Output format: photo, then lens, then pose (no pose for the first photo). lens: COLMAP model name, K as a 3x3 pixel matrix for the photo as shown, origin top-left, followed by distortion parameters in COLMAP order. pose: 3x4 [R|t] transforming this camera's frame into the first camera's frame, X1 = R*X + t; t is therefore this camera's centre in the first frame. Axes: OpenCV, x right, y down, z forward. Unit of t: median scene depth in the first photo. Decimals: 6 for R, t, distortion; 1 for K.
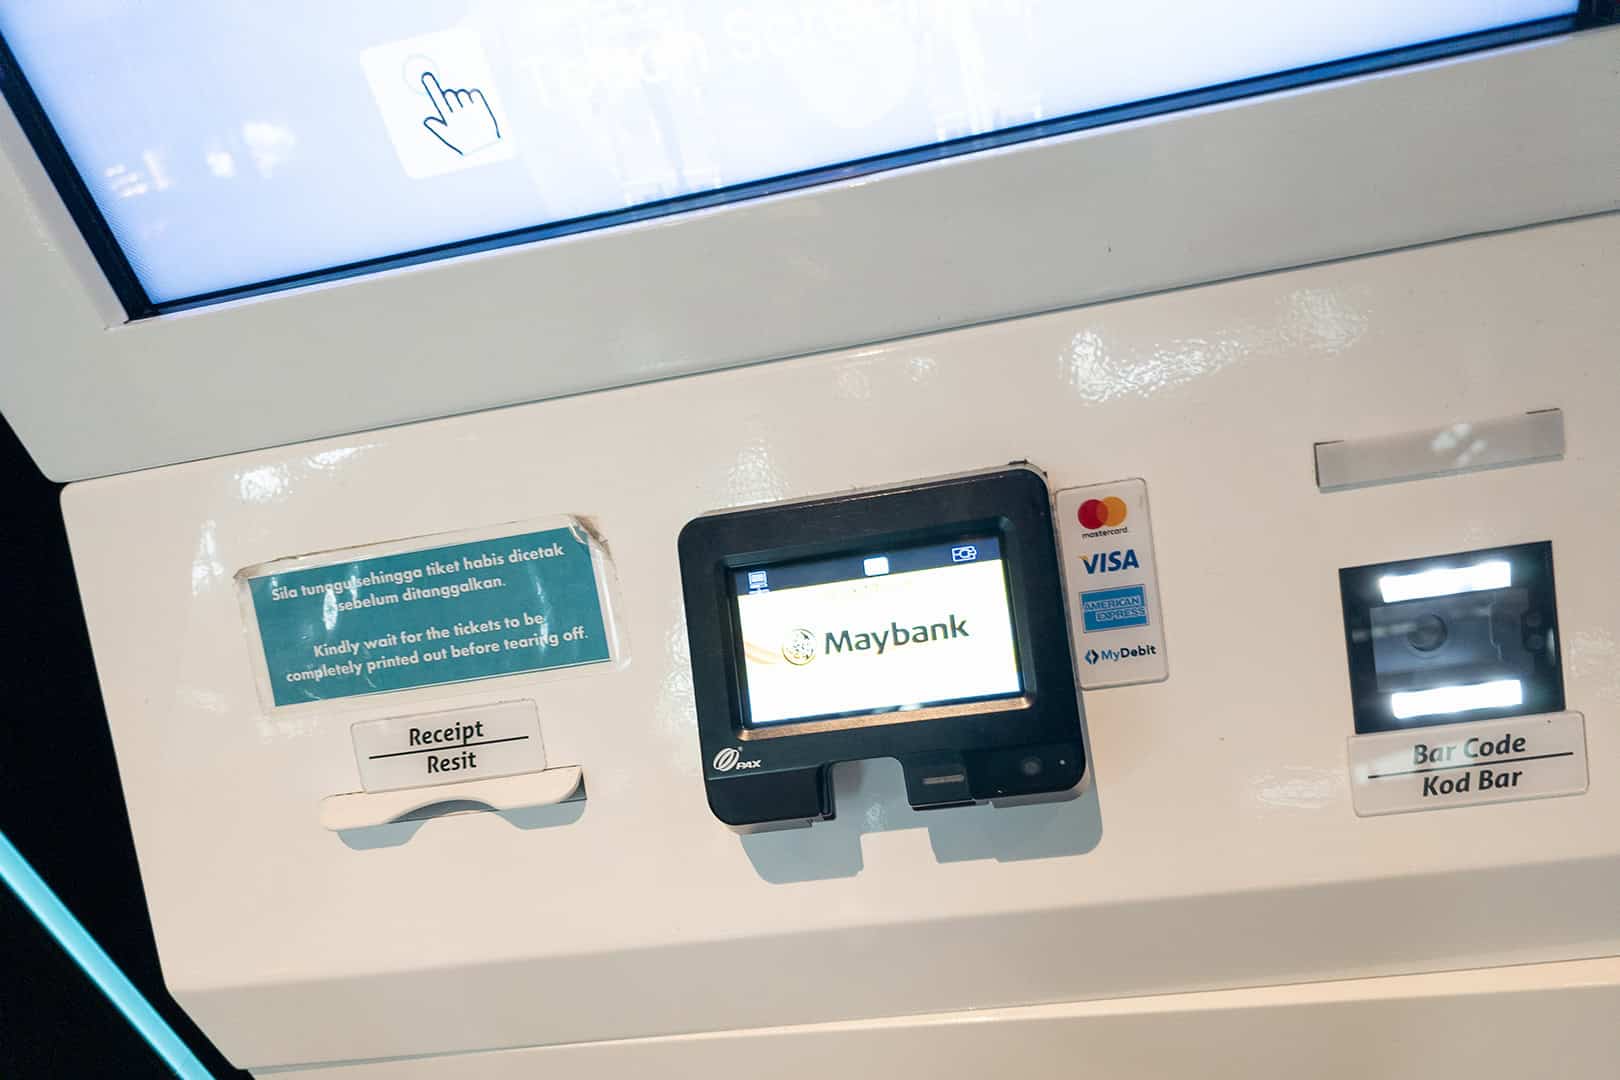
lens RADIAL K [[1095.2, 0, 808.1], [0, 1095.2, 567.1], [0, 0, 1]] dist [0.071792, -0.078191]
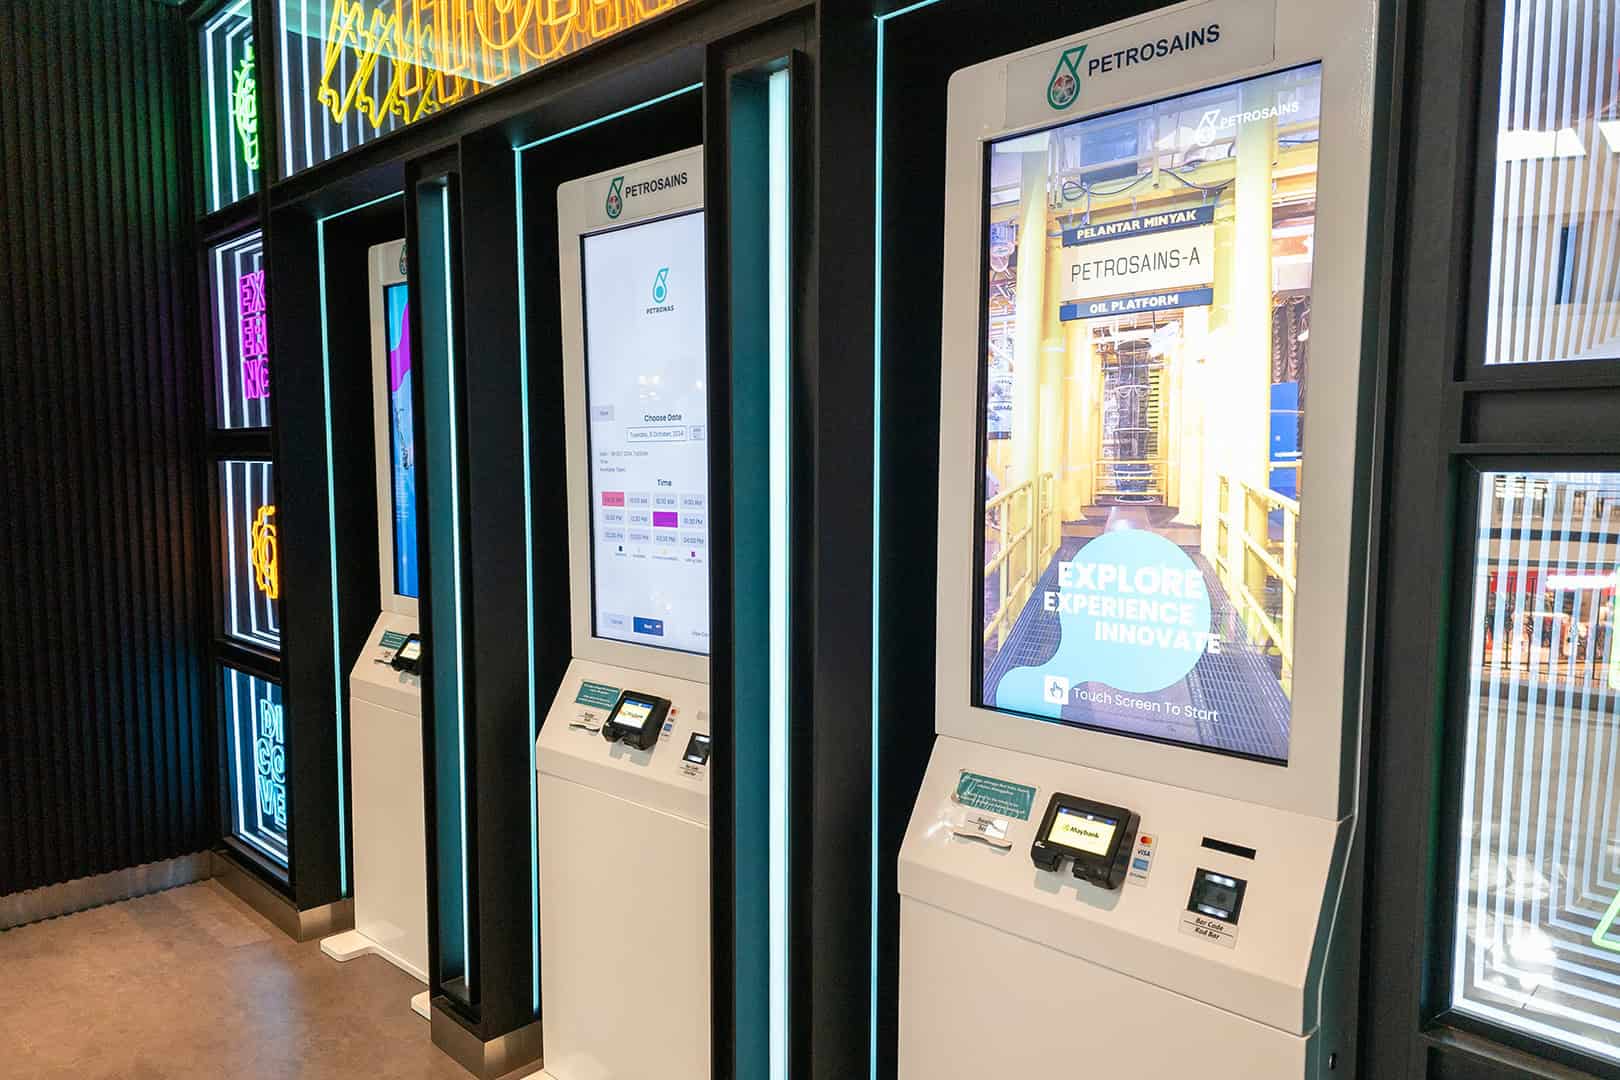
lens RADIAL K [[1095.2, 0, 808.1], [0, 1095.2, 567.1], [0, 0, 1]] dist [0.071792, -0.078191]
pose [[0.729397, 0.260302, -0.632631, 1.627246], [-0.508361, 0.825069, -0.246636, 0.765041], [0.457765, 0.501501, 0.734131, -2.931149]]
